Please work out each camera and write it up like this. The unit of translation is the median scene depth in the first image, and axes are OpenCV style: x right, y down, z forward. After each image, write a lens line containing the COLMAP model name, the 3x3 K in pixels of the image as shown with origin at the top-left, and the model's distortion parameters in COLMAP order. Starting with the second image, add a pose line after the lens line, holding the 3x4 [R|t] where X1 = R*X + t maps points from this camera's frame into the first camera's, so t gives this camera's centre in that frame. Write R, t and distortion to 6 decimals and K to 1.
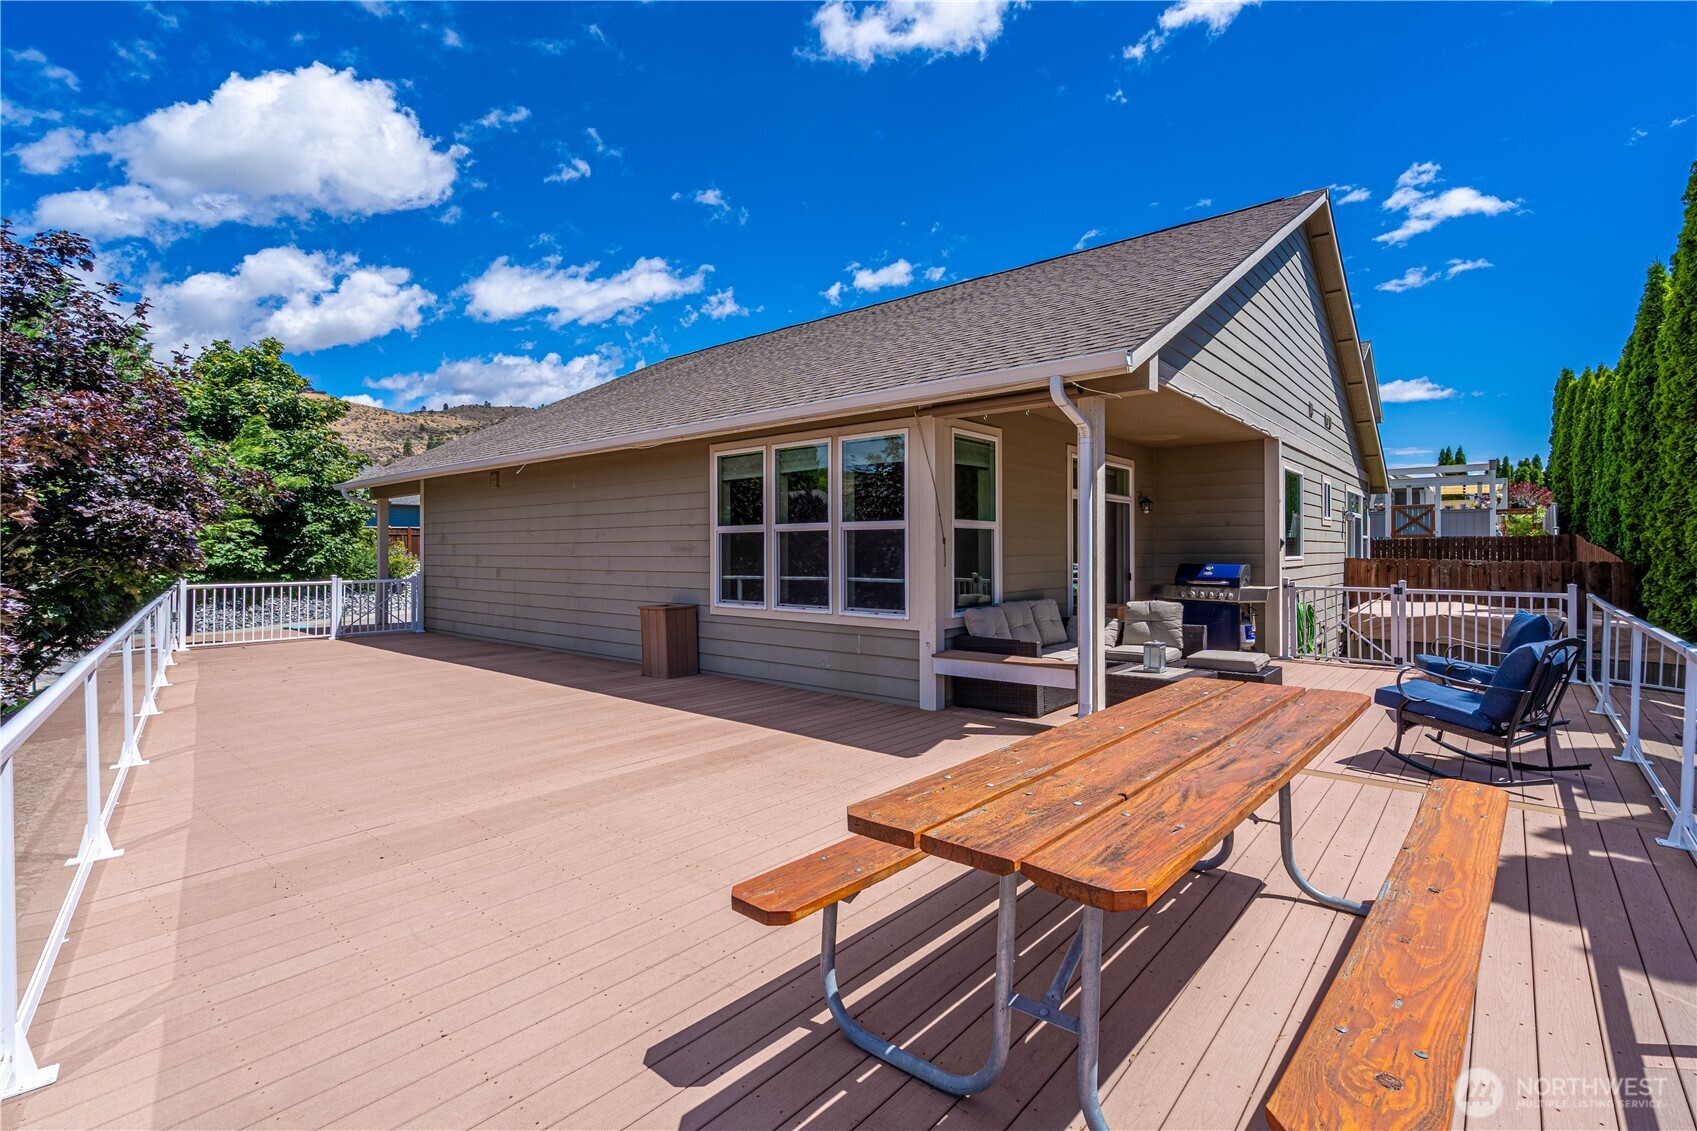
lens RADIAL K [[858.8, 0, 853.4], [0, 858.8, 526.6], [0, 0, 1]] dist [-0.001879, -0.000860]
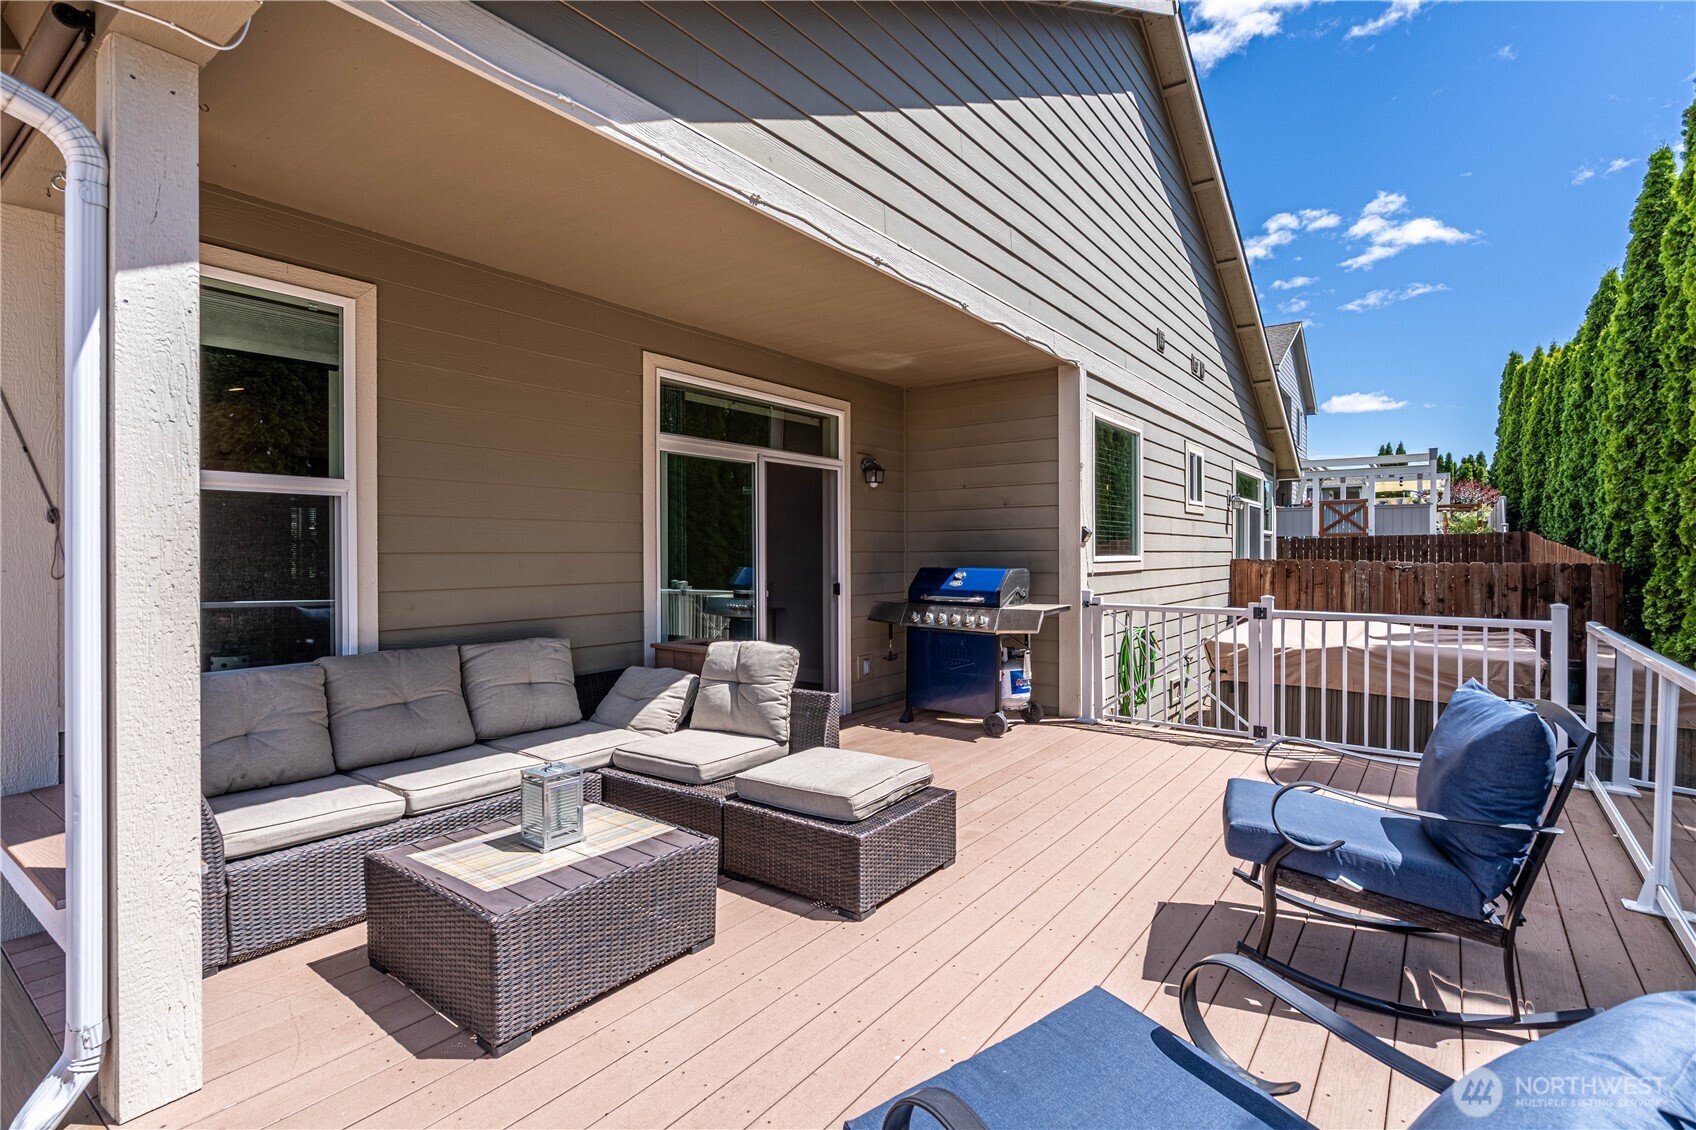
lens RADIAL K [[801.7, 0, 855.5], [0, 801.7, 536.5], [0, 0, 1]] dist [-0.001170, 0.000437]
pose [[0.999926, -0.000983, 0.012116, 0.238427], [0.000911, 0.999982, 0.005913, 0.012656], [-0.012122, -0.005902, 0.999909, 0.308271]]
